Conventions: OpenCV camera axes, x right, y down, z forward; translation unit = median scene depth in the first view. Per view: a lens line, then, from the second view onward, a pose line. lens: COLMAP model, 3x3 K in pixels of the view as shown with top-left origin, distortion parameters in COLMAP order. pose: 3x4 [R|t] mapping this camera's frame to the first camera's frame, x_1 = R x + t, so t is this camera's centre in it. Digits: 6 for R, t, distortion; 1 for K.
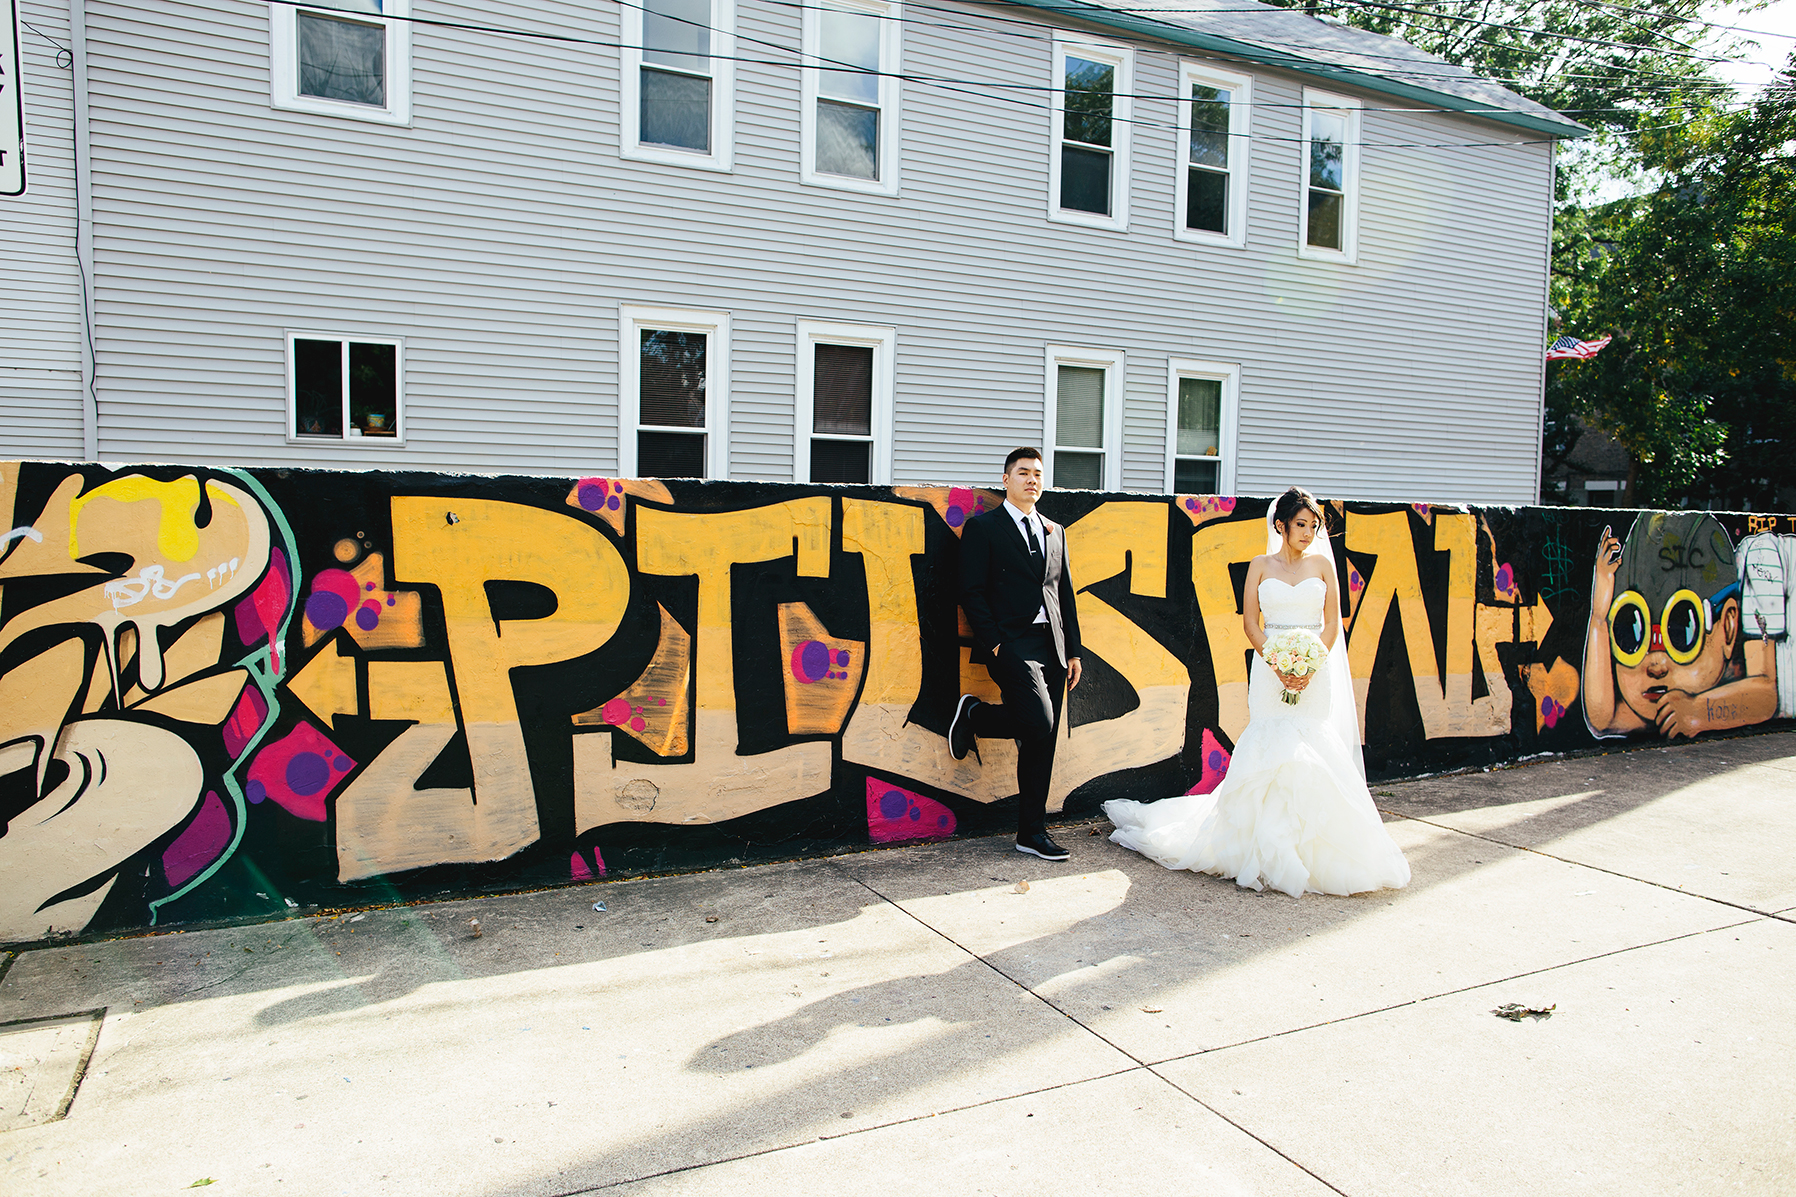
lens RADIAL K [[1233.5, 0, 898.0], [0, 1233.5, 598.5], [0, 0, 1]] dist [-0.060746, 0.065366]
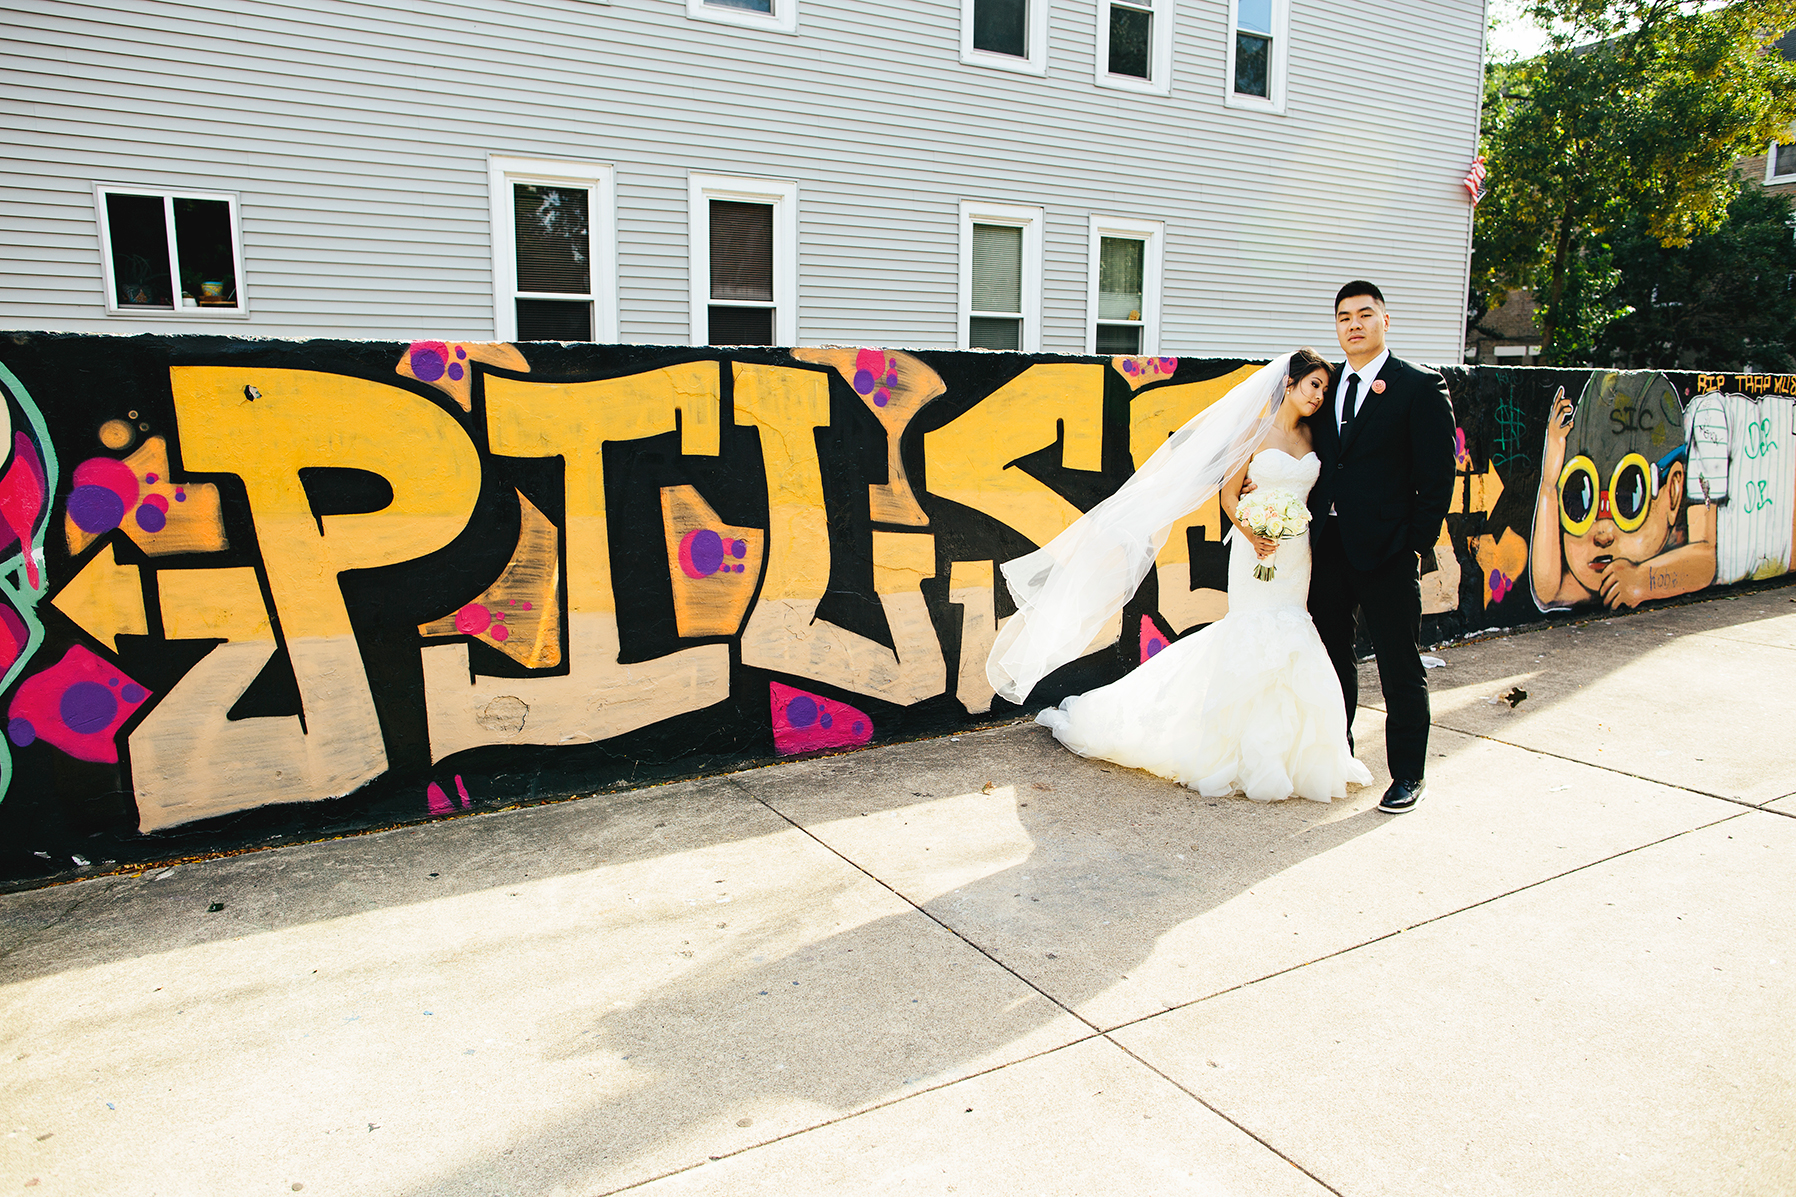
lens RADIAL K [[1233.5, 0, 898.0], [0, 1233.5, 598.5], [0, 0, 1]] dist [-0.060746, 0.065366]
pose [[0.997401, -0.026136, 0.067148, 0.008185], [0.019320, 0.994777, 0.100228, -0.001564], [-0.069417, -0.098670, 0.992696, 0.125266]]
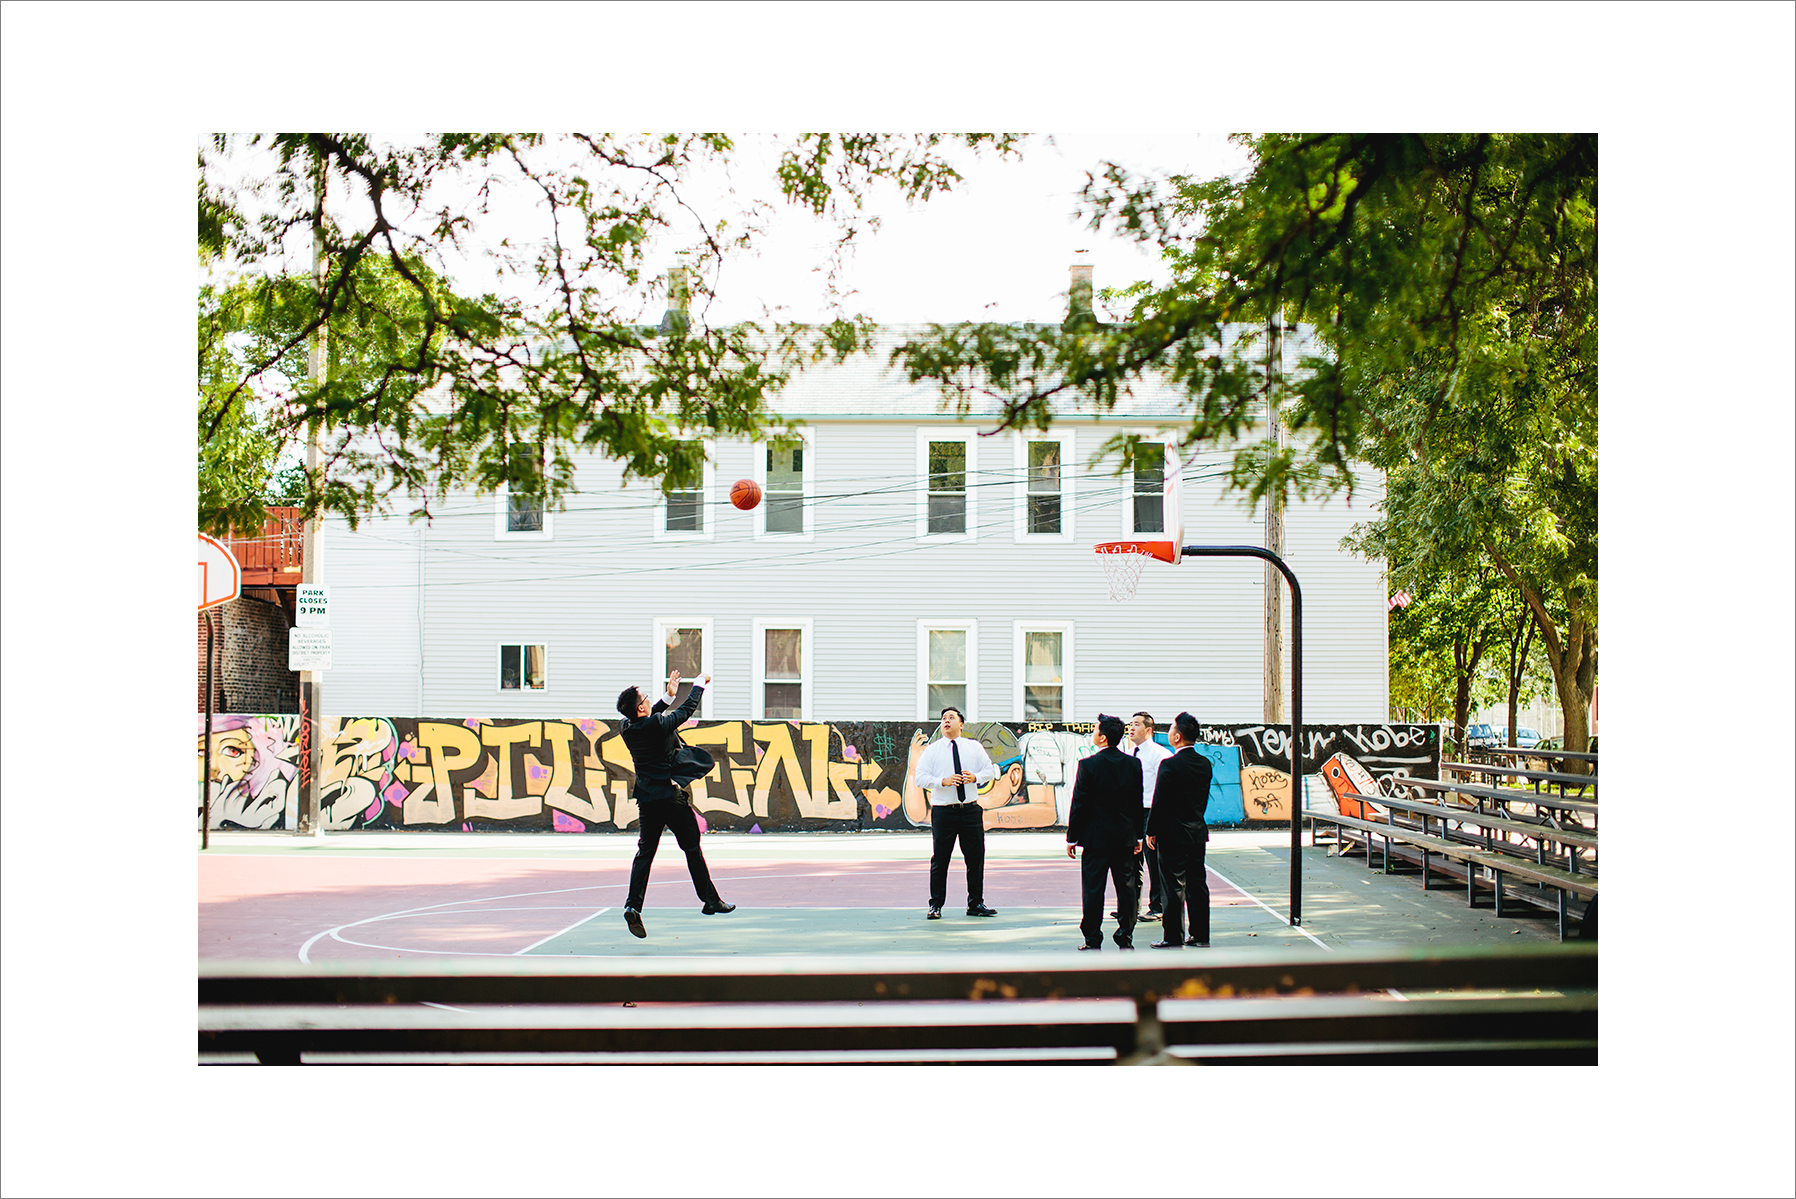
lens RADIAL K [[2007.7, 0, 898.0], [0, 2007.7, 599.5], [0, 0, 1]] dist [-0.129144, 0.004027]
pose [[0.880298, -0.037548, -0.472932, 3.280377], [-0.022385, 0.992466, -0.120462, 0.211392], [0.473892, 0.116629, 0.872825, -3.206179]]
